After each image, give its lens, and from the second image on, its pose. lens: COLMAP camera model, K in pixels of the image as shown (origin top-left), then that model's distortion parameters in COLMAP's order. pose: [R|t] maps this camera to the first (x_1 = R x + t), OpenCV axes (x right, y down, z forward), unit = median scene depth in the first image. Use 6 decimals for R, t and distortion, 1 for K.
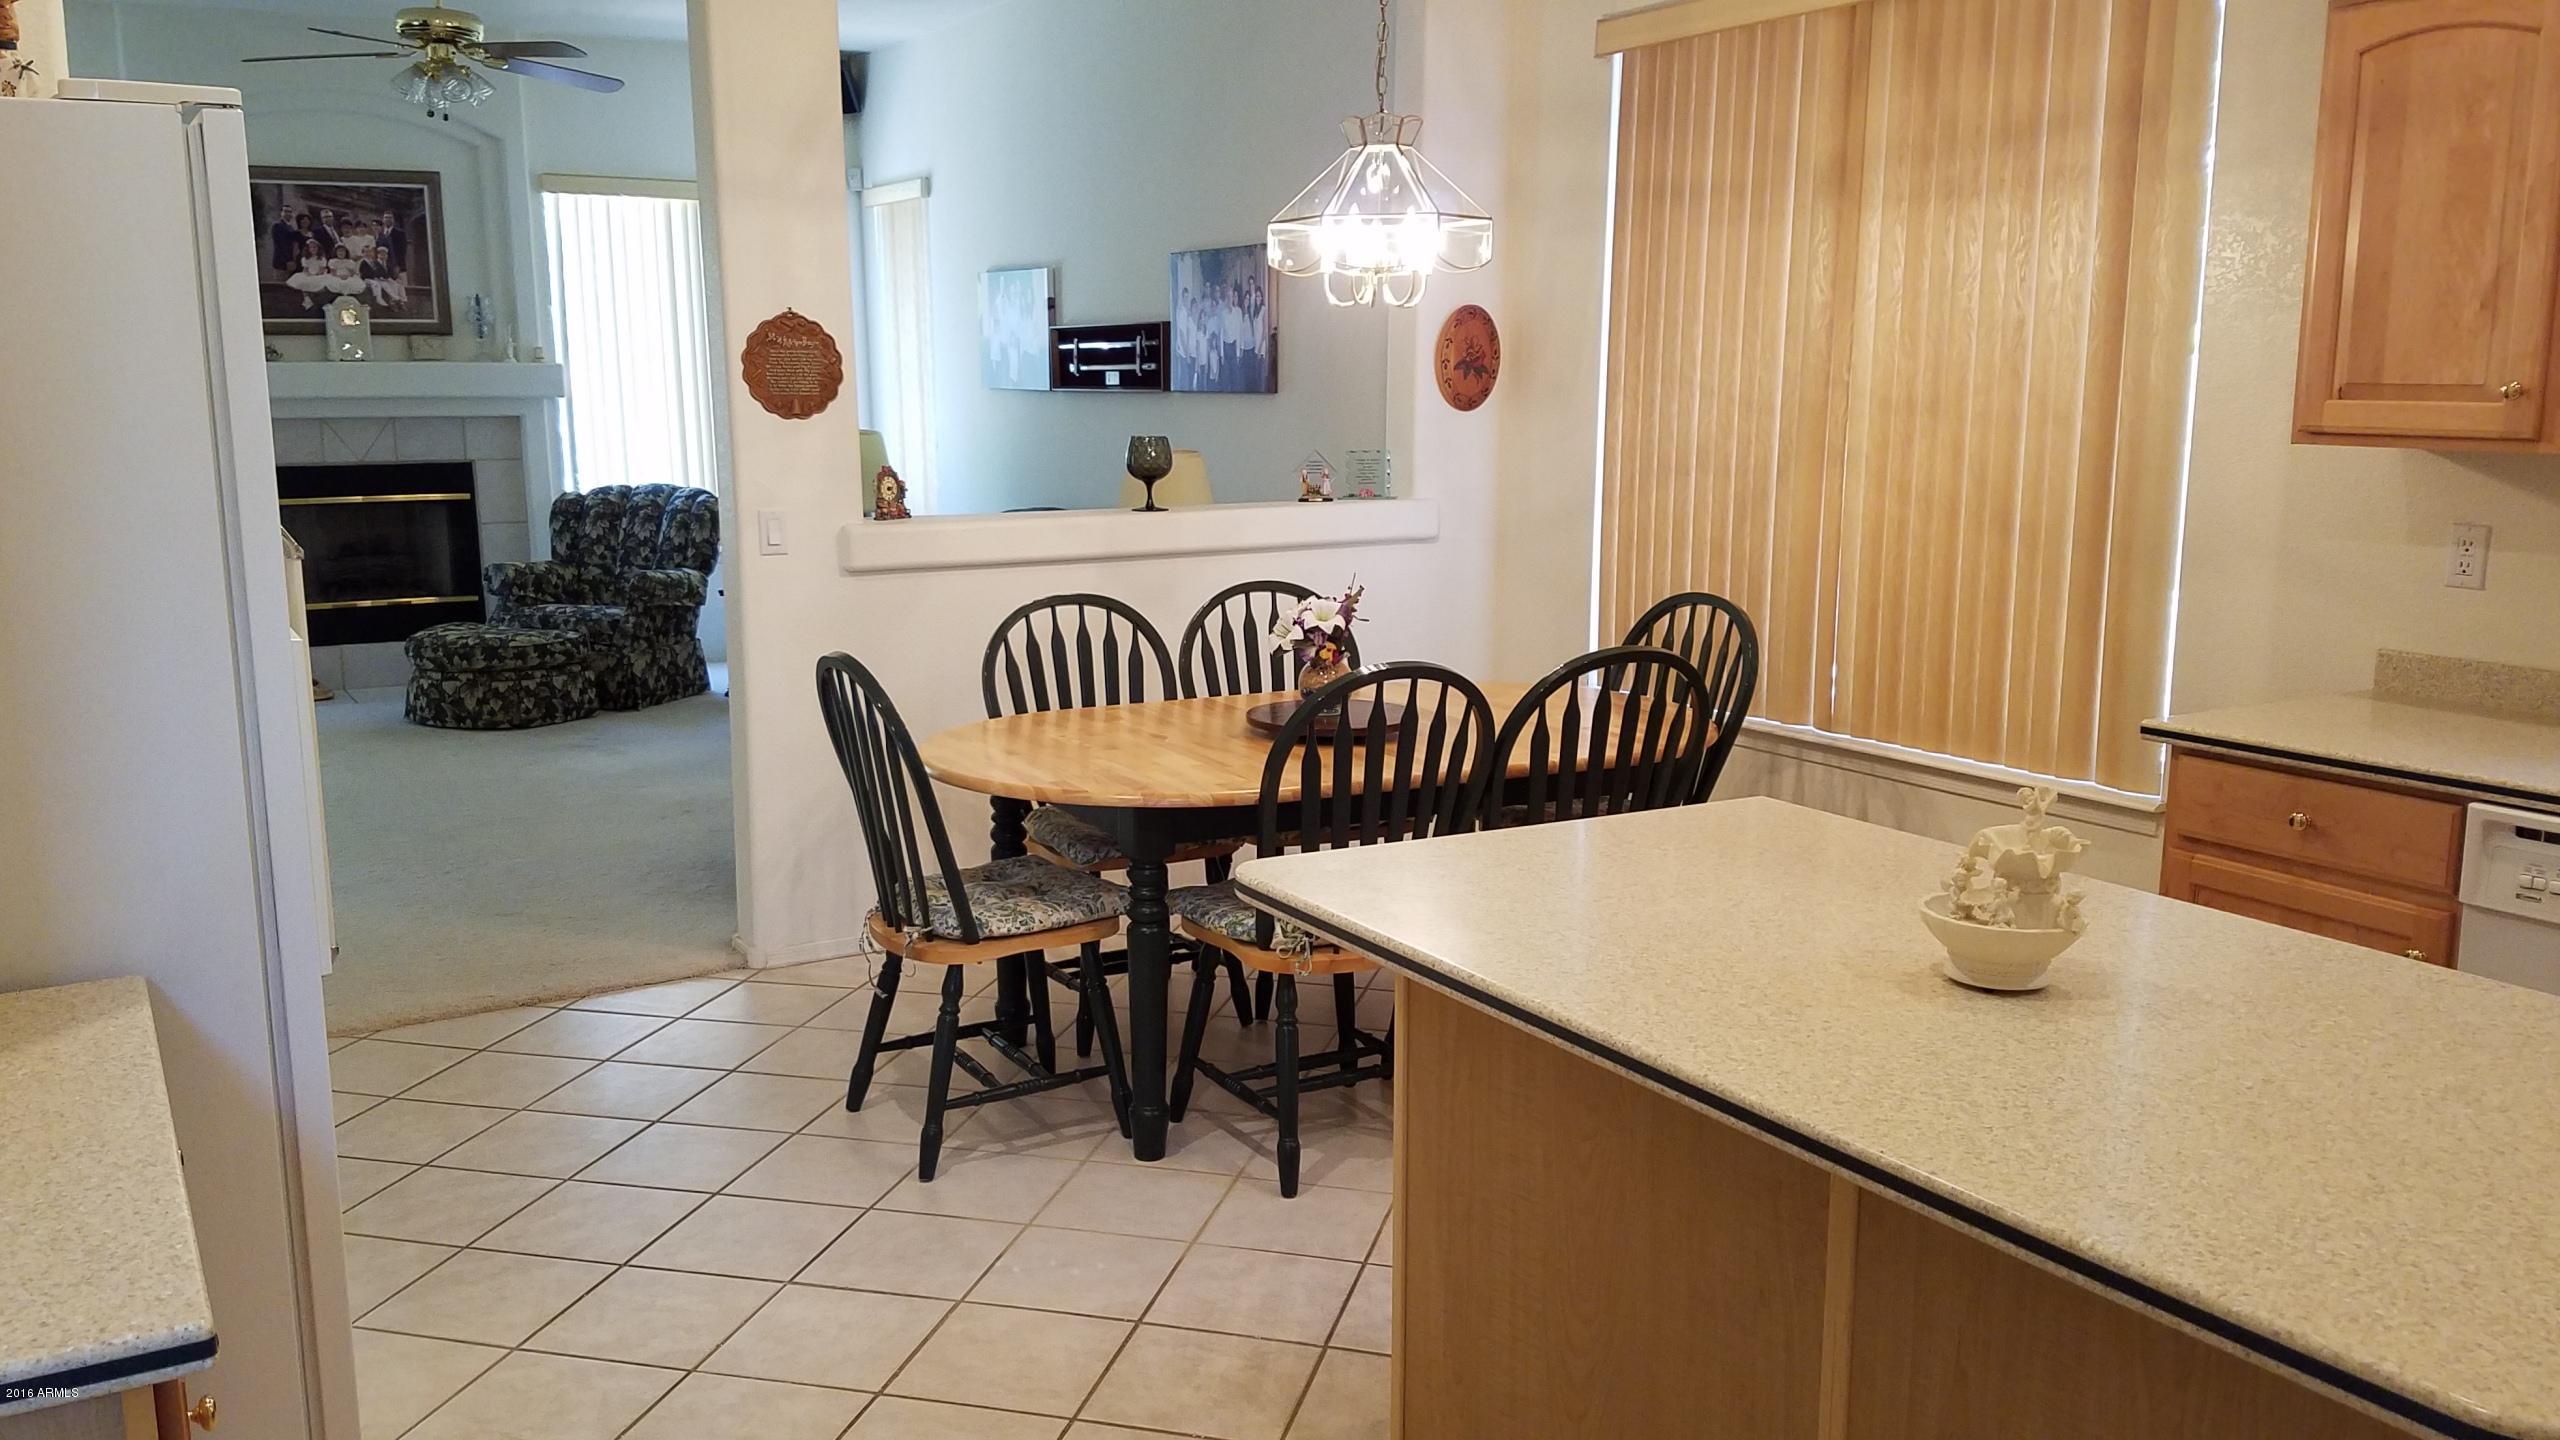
lens RADIAL K [[1972.2, 0, 1280.0], [0, 1972.2, 720.0], [0, 0, 1]] dist [-0.007171, -0.005728]
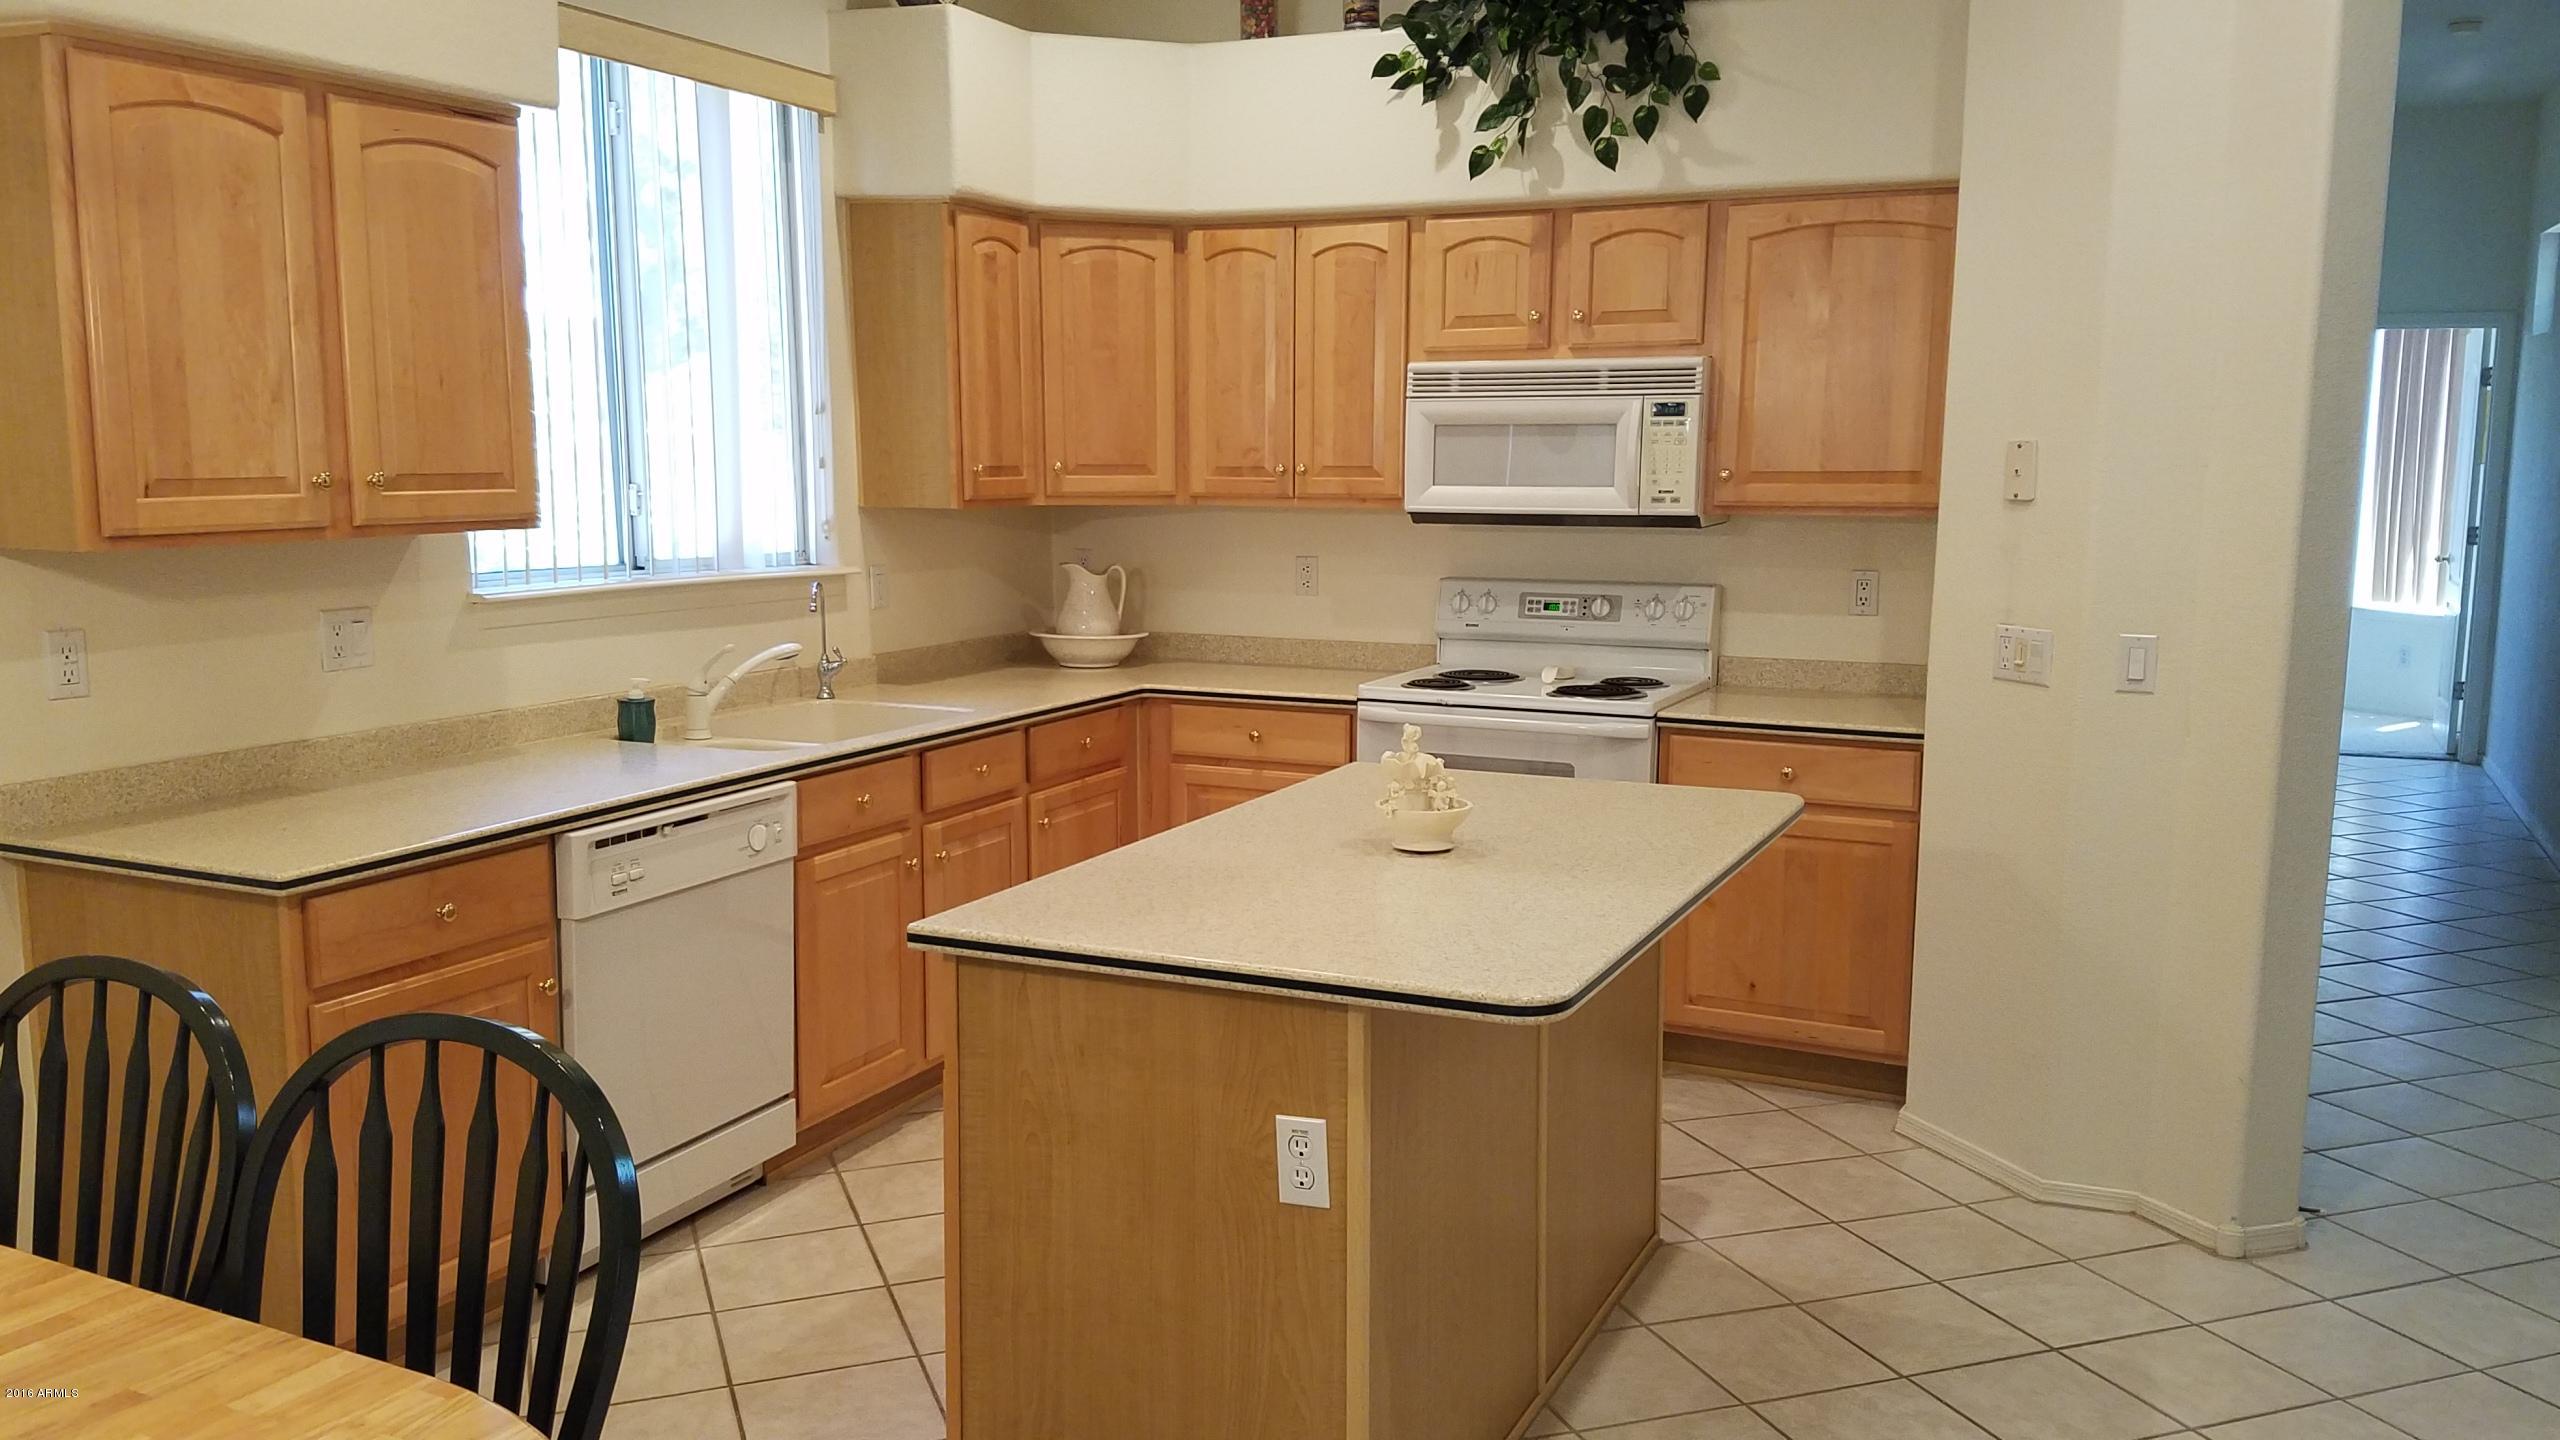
lens RADIAL K [[1972.2, 0, 1280.0], [0, 1972.2, 720.0], [0, 0, 1]] dist [-0.007171, -0.005728]
pose [[-0.537748, -0.128088, 0.833319, -0.502268], [0.146211, 0.959248, 0.241796, -0.211755], [-0.830331, 0.251866, -0.497105, 1.066588]]
